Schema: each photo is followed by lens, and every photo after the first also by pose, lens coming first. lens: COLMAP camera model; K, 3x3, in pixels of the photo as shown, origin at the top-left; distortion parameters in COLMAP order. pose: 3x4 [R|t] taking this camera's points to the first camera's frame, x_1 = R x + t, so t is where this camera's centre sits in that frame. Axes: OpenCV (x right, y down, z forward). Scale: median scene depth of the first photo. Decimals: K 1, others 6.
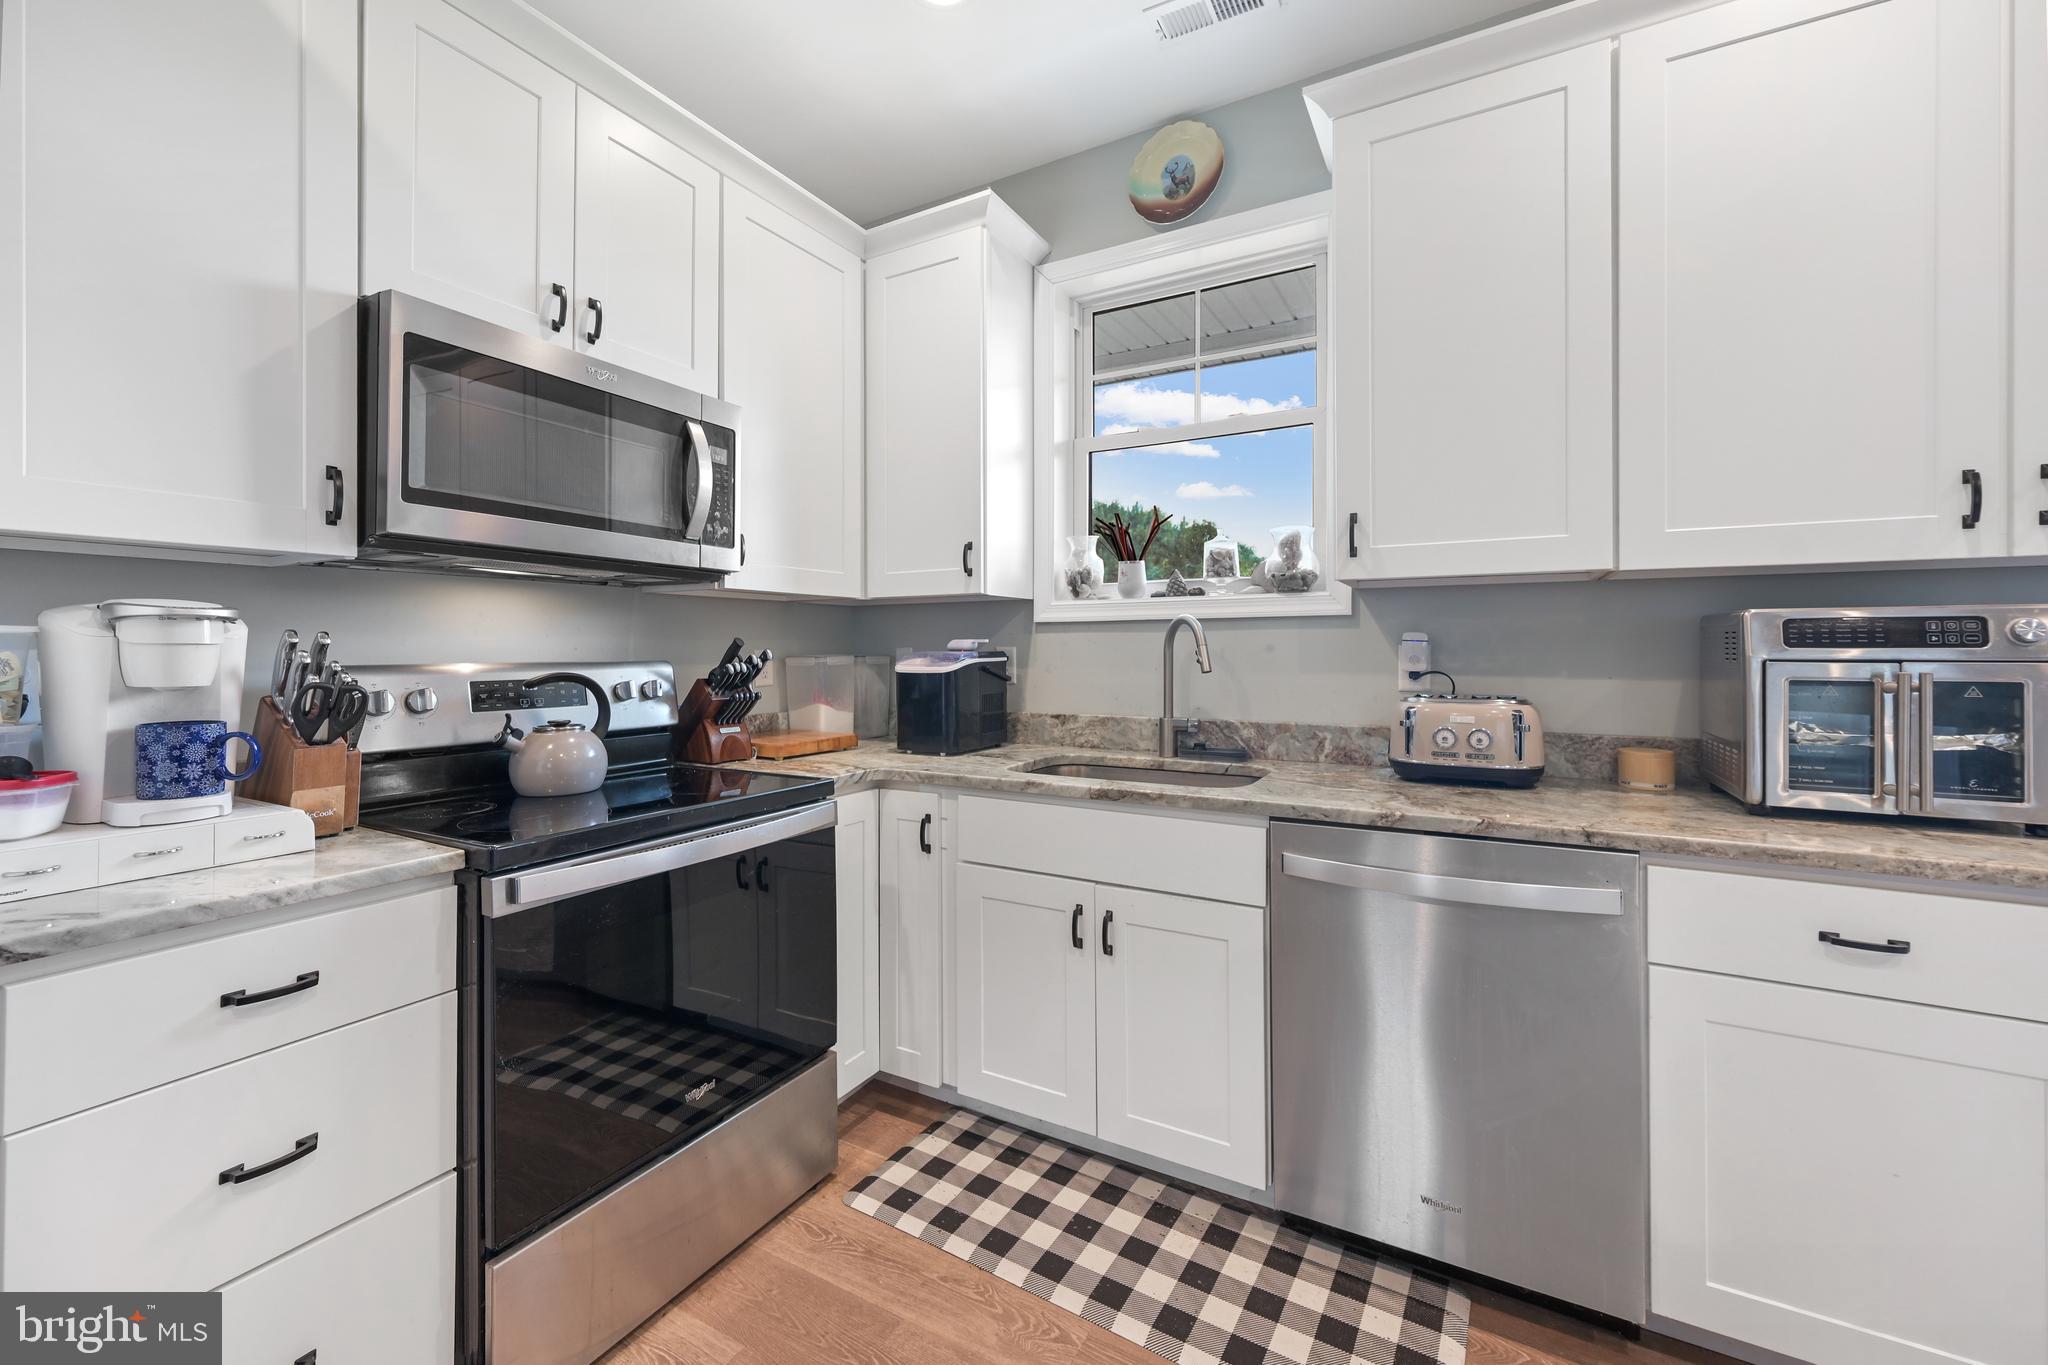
lens RADIAL K [[838.6, 0, 1030.1], [0, 838.6, 646.1], [0, 0, 1]] dist [0.000929, -0.000263]
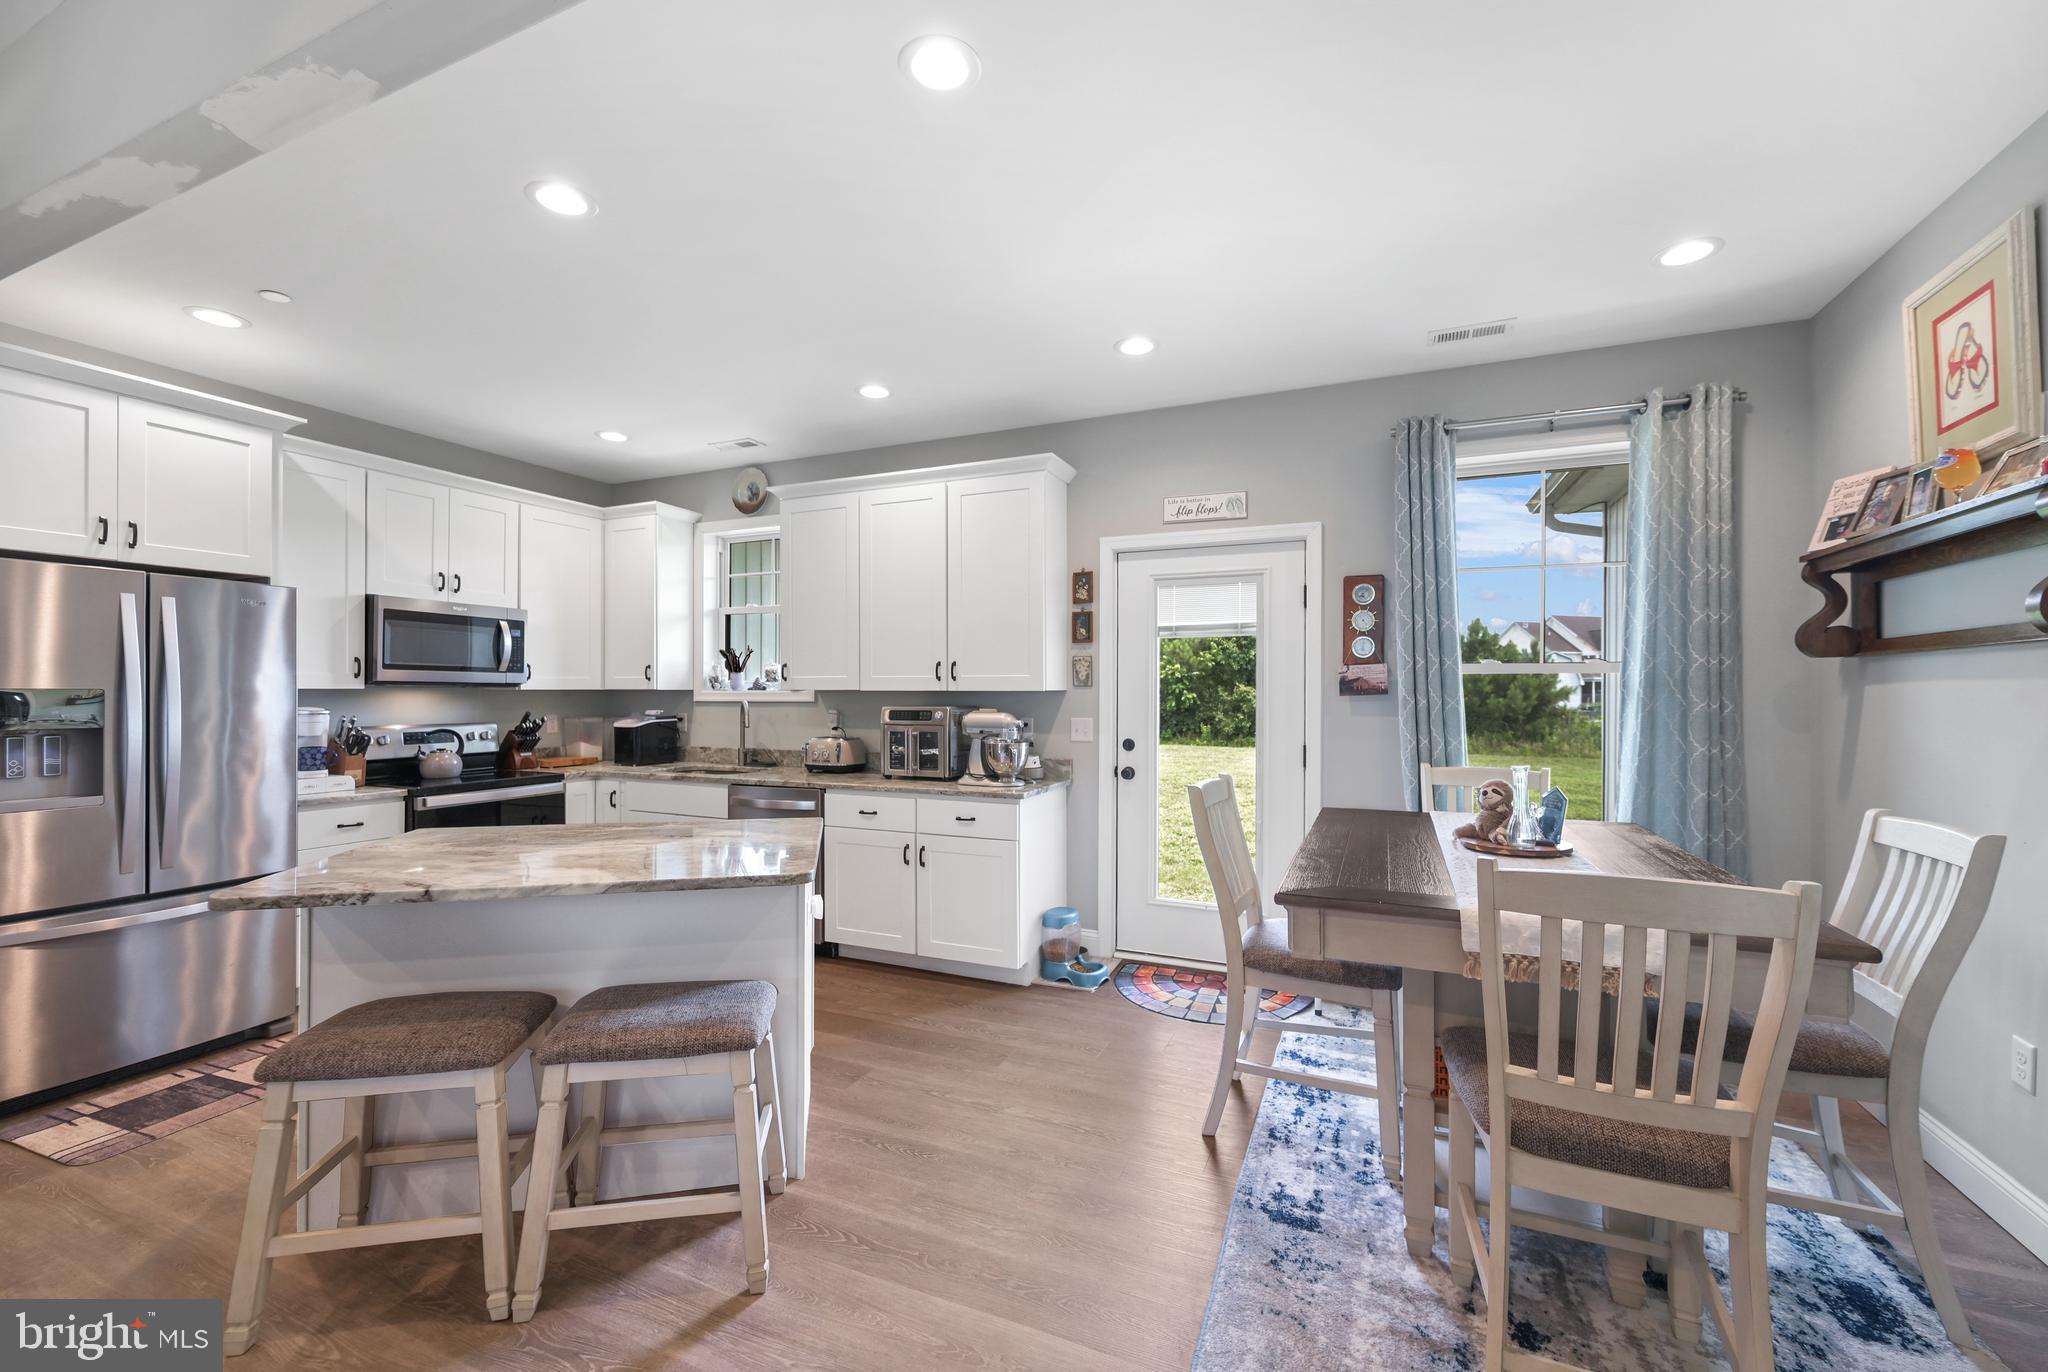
lens RADIAL K [[838.6, 0, 1022.4], [0, 838.6, 687.5], [0, 0, 1]] dist [0.000929, -0.000263]
pose [[0.995745, 0.002431, 0.092119, 0.834200], [-0.002249, 0.999995, -0.002076, -0.081007], [-0.092123, 0.001860, 0.995746, -1.476351]]
